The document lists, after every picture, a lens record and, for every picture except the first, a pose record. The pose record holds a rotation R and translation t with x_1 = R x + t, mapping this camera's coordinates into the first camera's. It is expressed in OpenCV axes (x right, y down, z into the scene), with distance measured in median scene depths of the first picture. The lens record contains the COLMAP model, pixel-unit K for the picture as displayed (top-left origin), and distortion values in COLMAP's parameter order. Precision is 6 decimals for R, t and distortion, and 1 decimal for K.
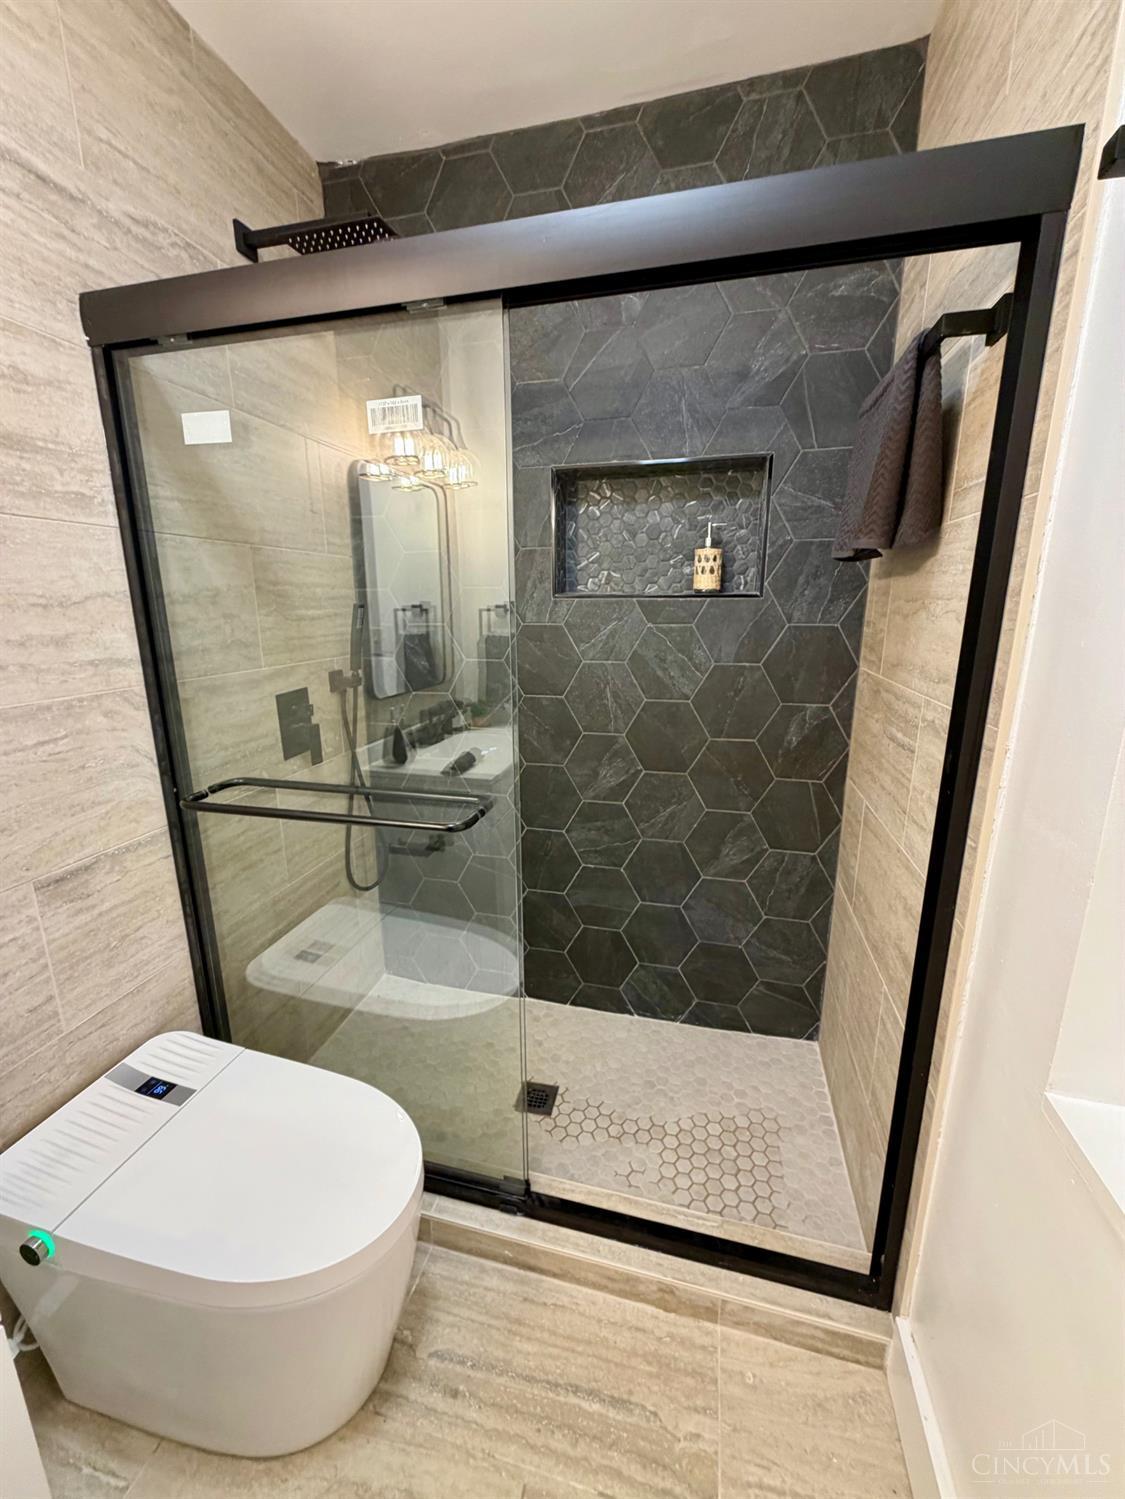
lens RADIAL K [[594.0, 0, 563.1], [0, 594.0, 743.1], [0, 0, 1]] dist [-0.000430, -0.000428]
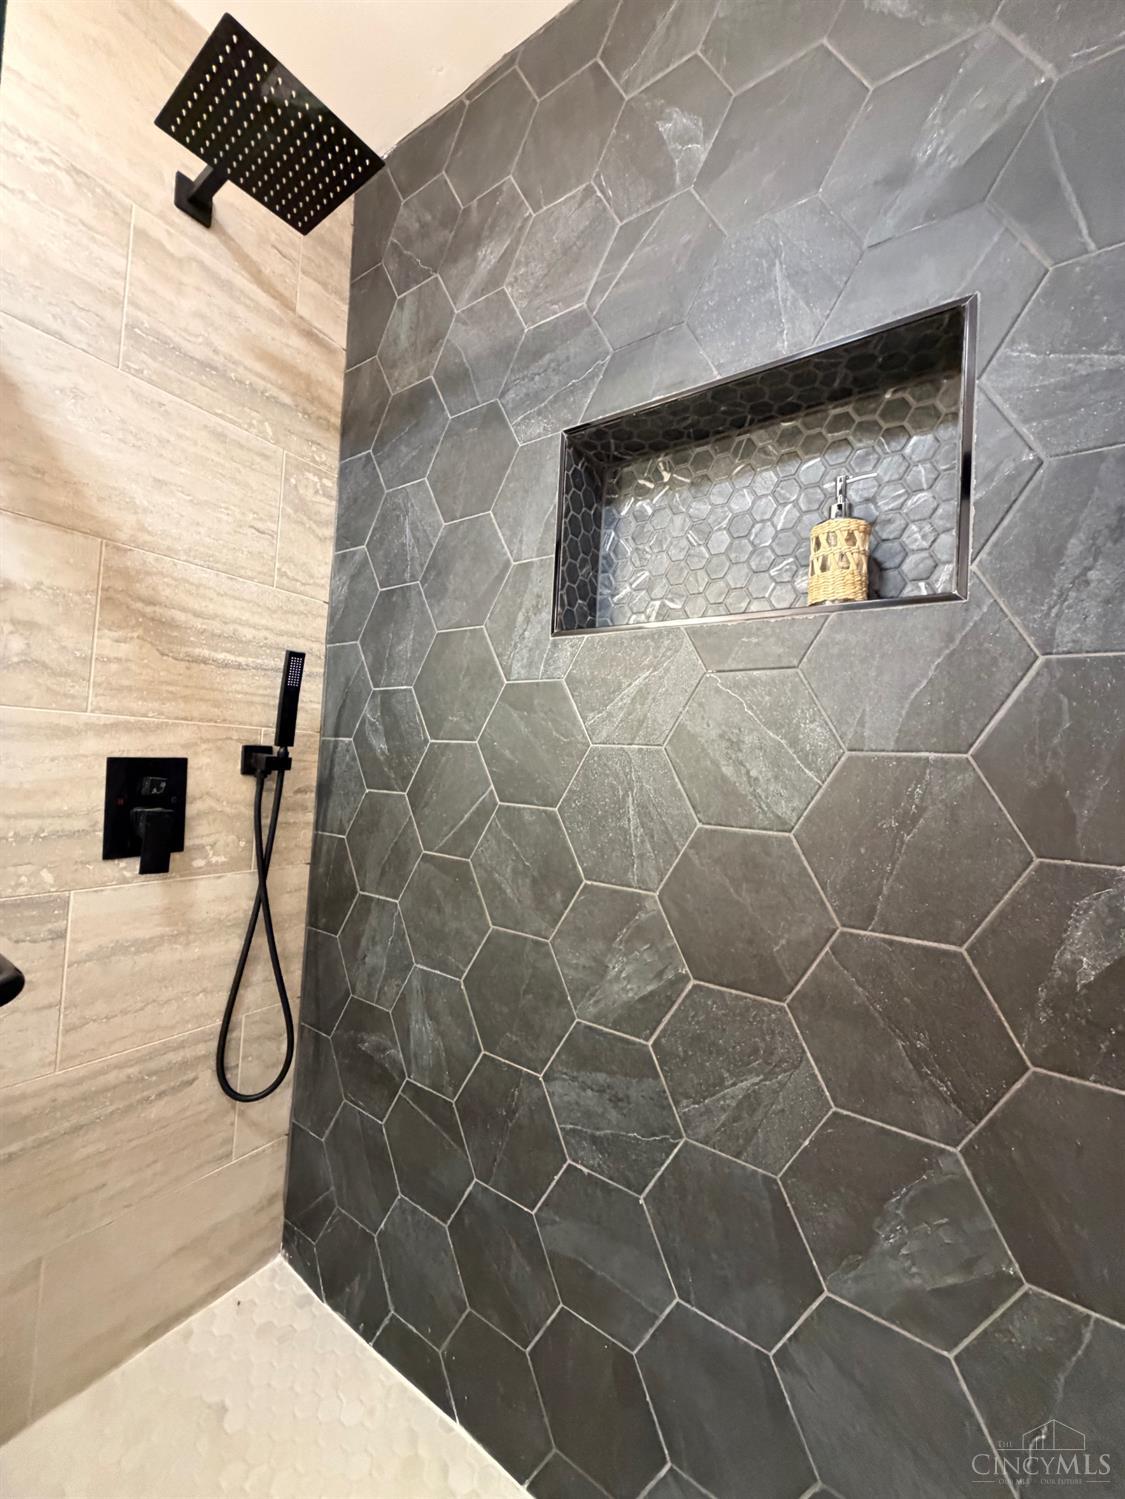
lens RADIAL K [[594.0, 0, 564.7], [0, 594.0, 743.5], [0, 0, 1]] dist [-0.000430, -0.000428]
pose [[0.934352, 0.043187, -0.353724, 0.211366], [-0.138544, 0.958562, -0.248928, -0.000876], [0.328316, 0.281592, 0.901618, 0.525298]]
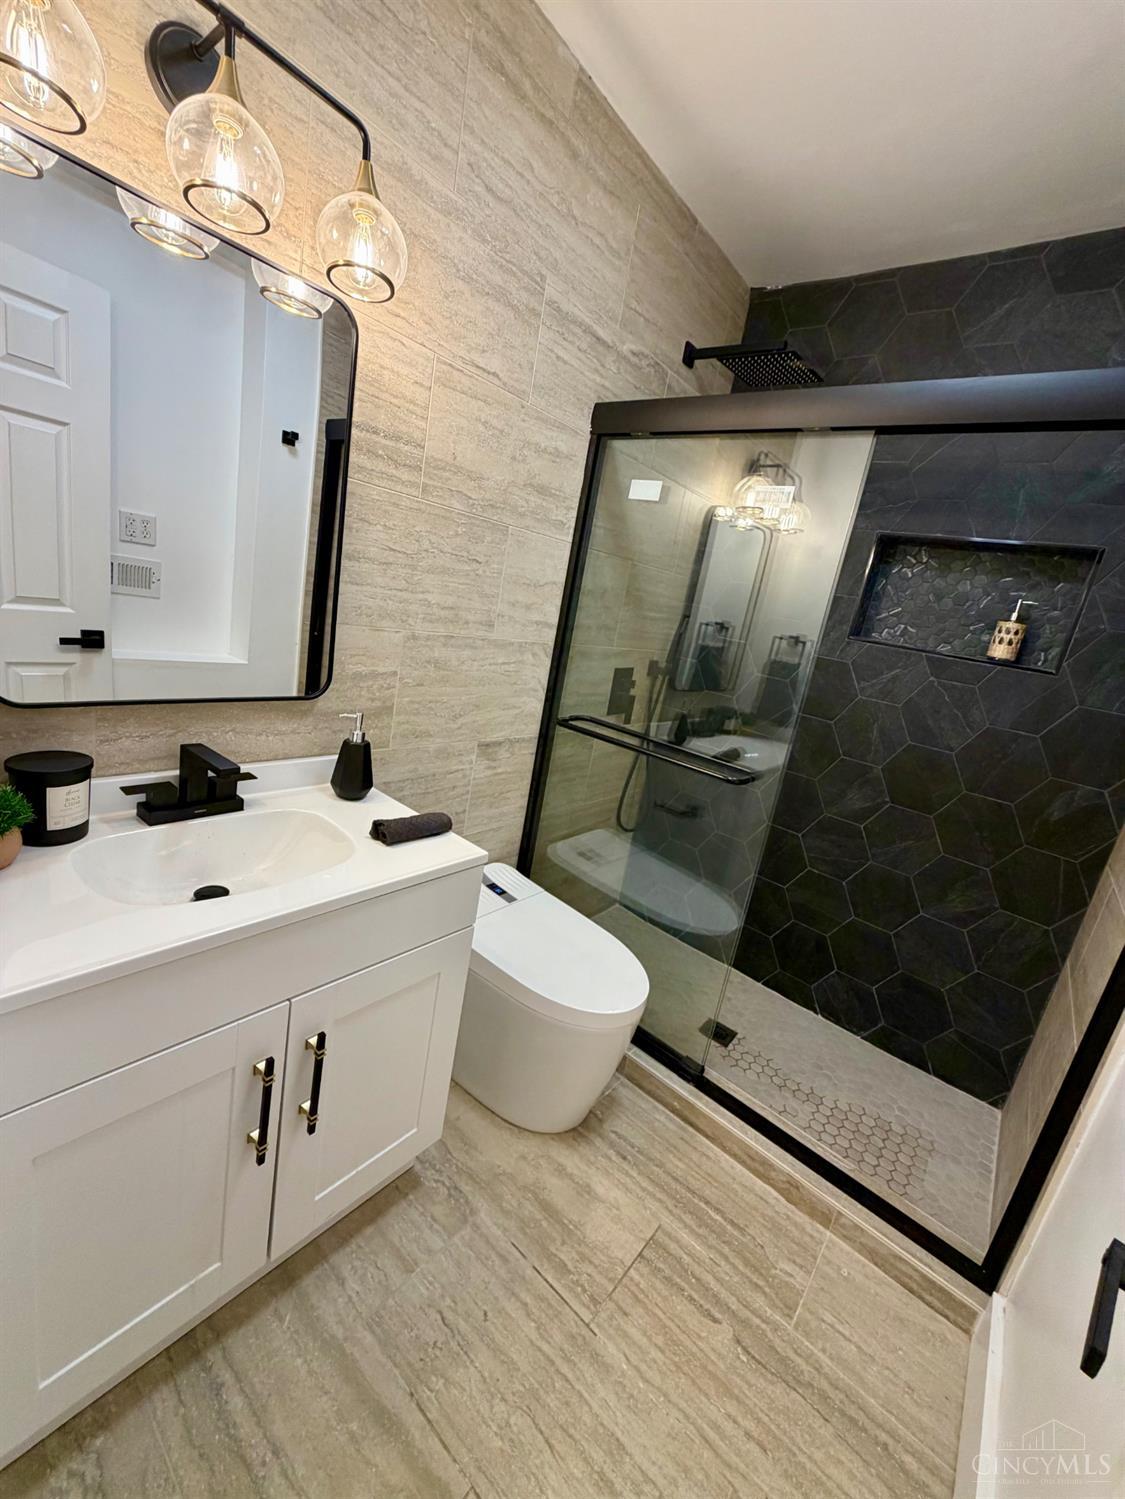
lens RADIAL K [[594.0, 0, 564.4], [0, 594.0, 743.2], [0, 0, 1]] dist [-0.000430, -0.000428]
pose [[0.888252, 0.259230, -0.379220, -0.015881], [-0.269580, 0.962611, 0.026587, 0.078129], [0.371933, 0.078614, 0.924925, -0.294797]]
